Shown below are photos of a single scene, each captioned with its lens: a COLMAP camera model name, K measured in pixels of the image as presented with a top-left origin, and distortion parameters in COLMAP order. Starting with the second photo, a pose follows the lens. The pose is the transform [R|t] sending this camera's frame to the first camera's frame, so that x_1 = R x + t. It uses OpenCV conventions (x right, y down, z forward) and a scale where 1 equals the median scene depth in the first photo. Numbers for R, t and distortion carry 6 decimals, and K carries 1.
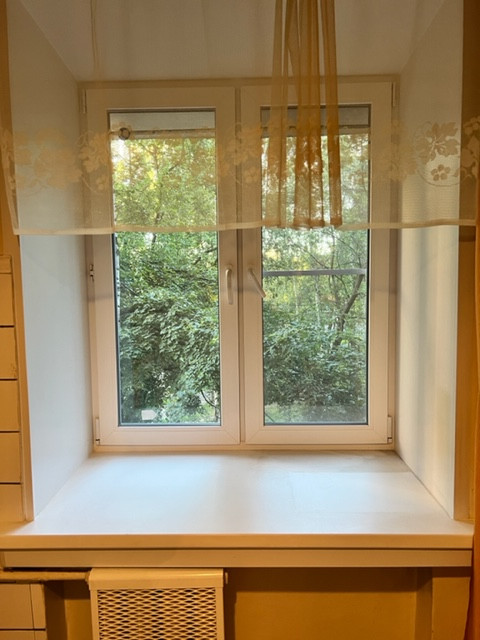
lens RADIAL K [[512.0, 0, 240.0], [0, 512.0, 320.0], [0, 0, 1]] dist [0.006480, -0.005121]
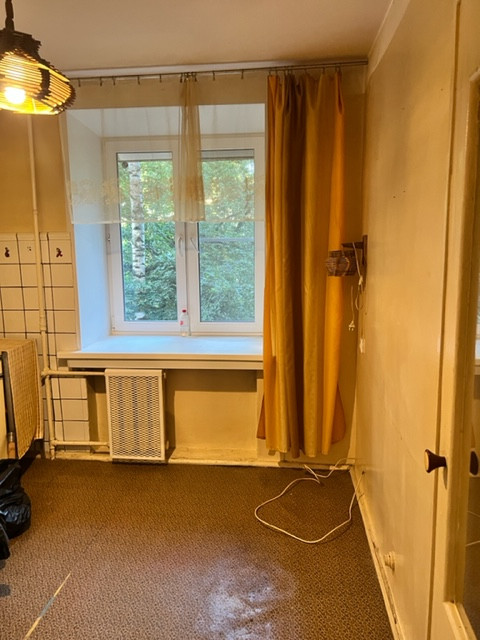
lens RADIAL K [[512.0, 0, 240.0], [0, 512.0, 320.0], [0, 0, 1]] dist [0.006480, -0.005121]
pose [[0.997134, 0.014813, -0.074197, 0.418404], [-0.009487, 0.997386, 0.071632, 0.079698], [0.075064, -0.070722, 0.994668, -1.075895]]
